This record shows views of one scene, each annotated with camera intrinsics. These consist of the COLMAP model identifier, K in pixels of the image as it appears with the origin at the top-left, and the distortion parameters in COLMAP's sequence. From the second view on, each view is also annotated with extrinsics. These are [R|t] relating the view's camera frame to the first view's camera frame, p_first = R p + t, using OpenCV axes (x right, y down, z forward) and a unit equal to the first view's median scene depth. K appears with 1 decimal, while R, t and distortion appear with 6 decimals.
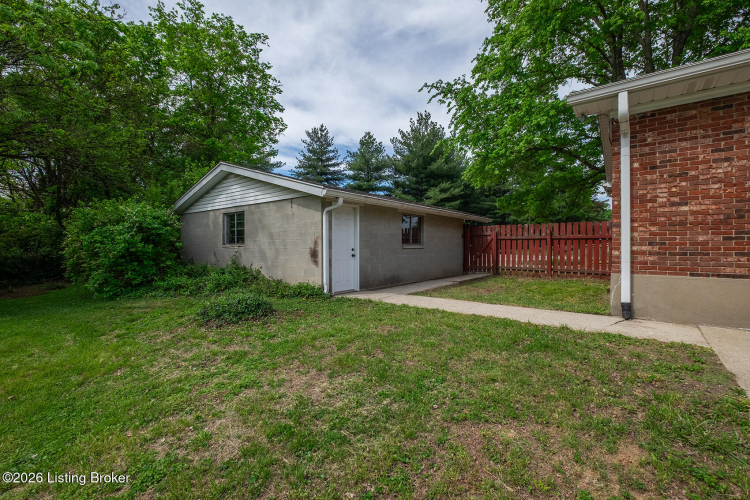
lens RADIAL K [[310.1, 0, 370.6], [0, 310.1, 248.2], [0, 0, 1]] dist [-0.008294, -0.000182]
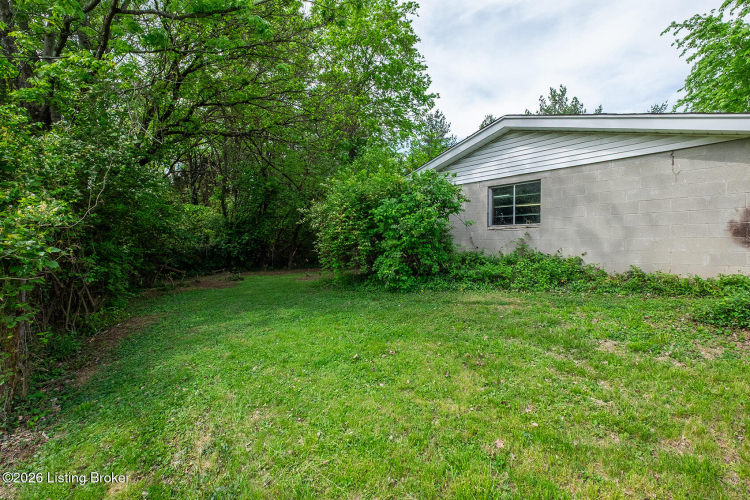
lens RADIAL K [[327.1, 0, 367.5], [0, 327.1, 249.9], [0, 0, 1]] dist [-0.002743, -0.001491]
pose [[0.978813, 0.012668, -0.204362, -0.473351], [-0.013968, 0.999890, -0.004923, 0.042844], [0.204278, 0.007673, 0.978883, 0.101174]]
